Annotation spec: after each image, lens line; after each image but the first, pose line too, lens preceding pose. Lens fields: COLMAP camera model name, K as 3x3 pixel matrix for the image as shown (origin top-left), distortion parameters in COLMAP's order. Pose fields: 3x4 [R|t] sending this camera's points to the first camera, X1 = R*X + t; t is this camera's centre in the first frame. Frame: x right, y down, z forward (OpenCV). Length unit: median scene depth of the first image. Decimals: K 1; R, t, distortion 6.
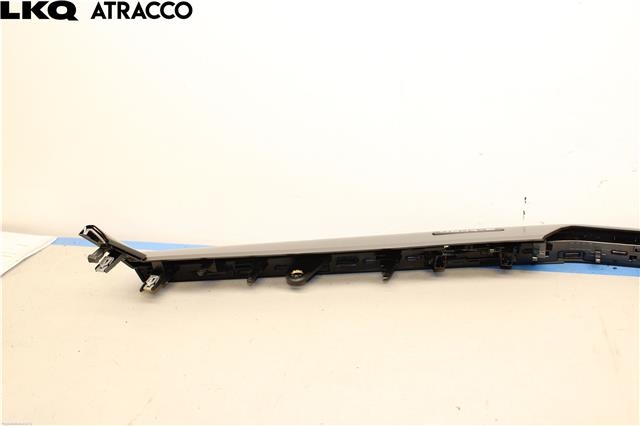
lens RADIAL K [[705.6, 0, 319.9], [0, 705.6, 214.6], [0, 0, 1]] dist [-0.101615, 0.000000]
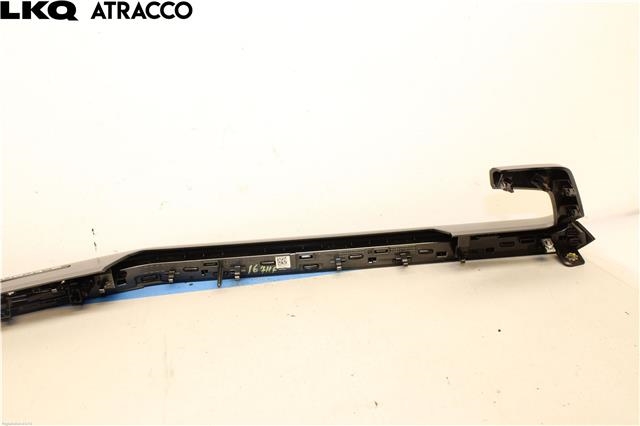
lens RADIAL K [[705.6, 0, 323.3], [0, 705.6, 210.4], [0, 0, 1]] dist [-0.101615, 0.000000]
pose [[0.917832, -0.143358, 0.370181, 0.235541], [0.150017, 0.988623, 0.010904, -0.012910], [-0.367532, 0.045525, 0.928896, -0.042161]]
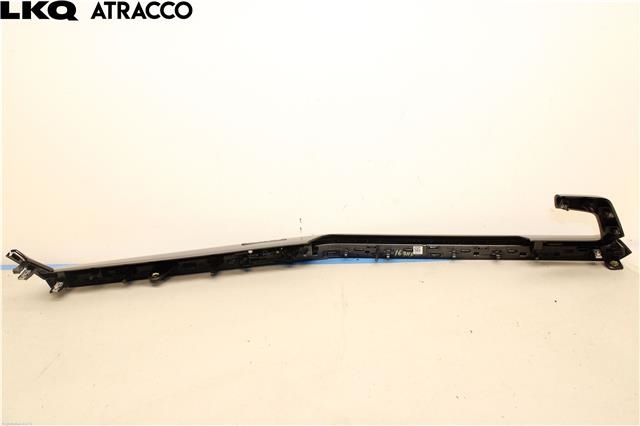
lens RADIAL K [[592.1, 0, 321.2], [0, 592.1, 213.5], [0, 0, 1]] dist [-0.060990, 0.000000]
pose [[0.981702, -0.046483, 0.184662, 0.091761], [0.059573, 0.996041, -0.065976, 0.055937], [-0.180865, 0.075770, 0.980585, -0.346015]]
